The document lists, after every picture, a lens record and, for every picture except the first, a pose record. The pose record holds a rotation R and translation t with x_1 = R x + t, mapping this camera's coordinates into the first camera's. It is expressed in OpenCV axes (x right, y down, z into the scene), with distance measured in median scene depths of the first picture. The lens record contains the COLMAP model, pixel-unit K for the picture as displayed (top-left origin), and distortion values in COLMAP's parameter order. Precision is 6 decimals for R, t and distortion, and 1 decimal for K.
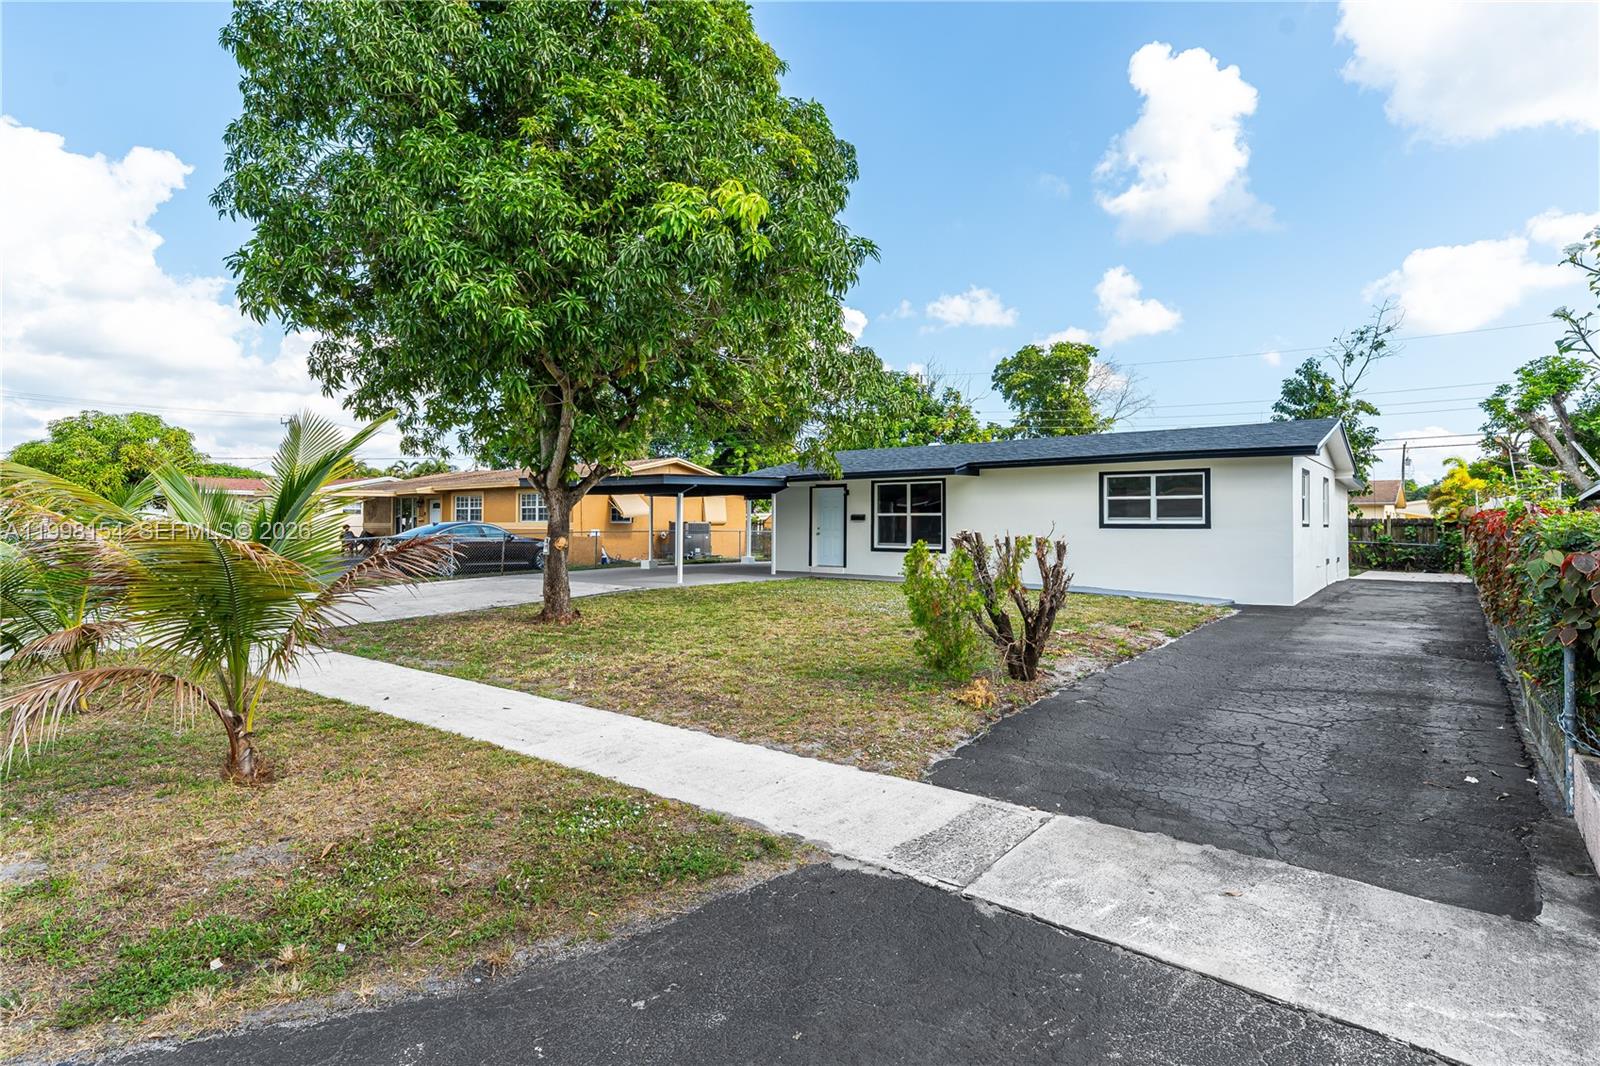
lens RADIAL K [[814.1, 0, 793.1], [0, 814.1, 520.9], [0, 0, 1]] dist [0.001381, 0.001776]
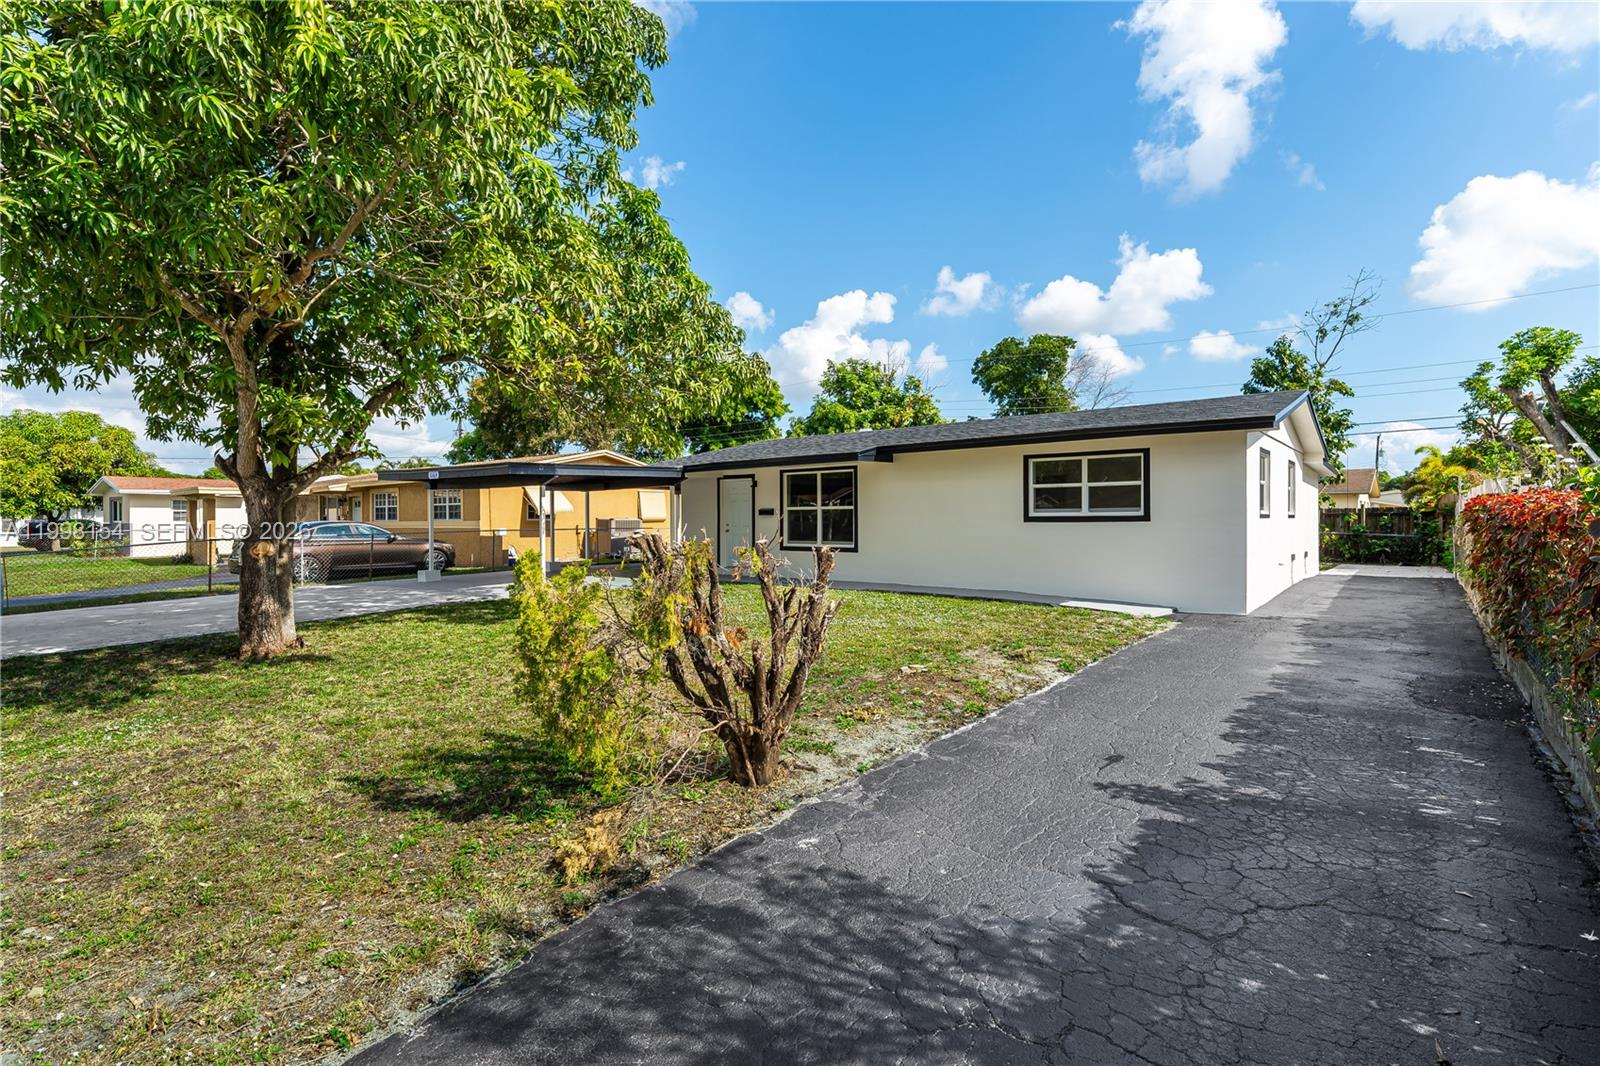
lens RADIAL K [[785.1, 0, 805.9], [0, 785.1, 537.2], [0, 0, 1]] dist [-0.002655, -0.001138]
pose [[0.999861, -0.010398, 0.013032, 0.086656], [0.010053, 0.999604, 0.026289, 0.000747], [-0.013300, -0.026154, 0.999569, 0.118322]]
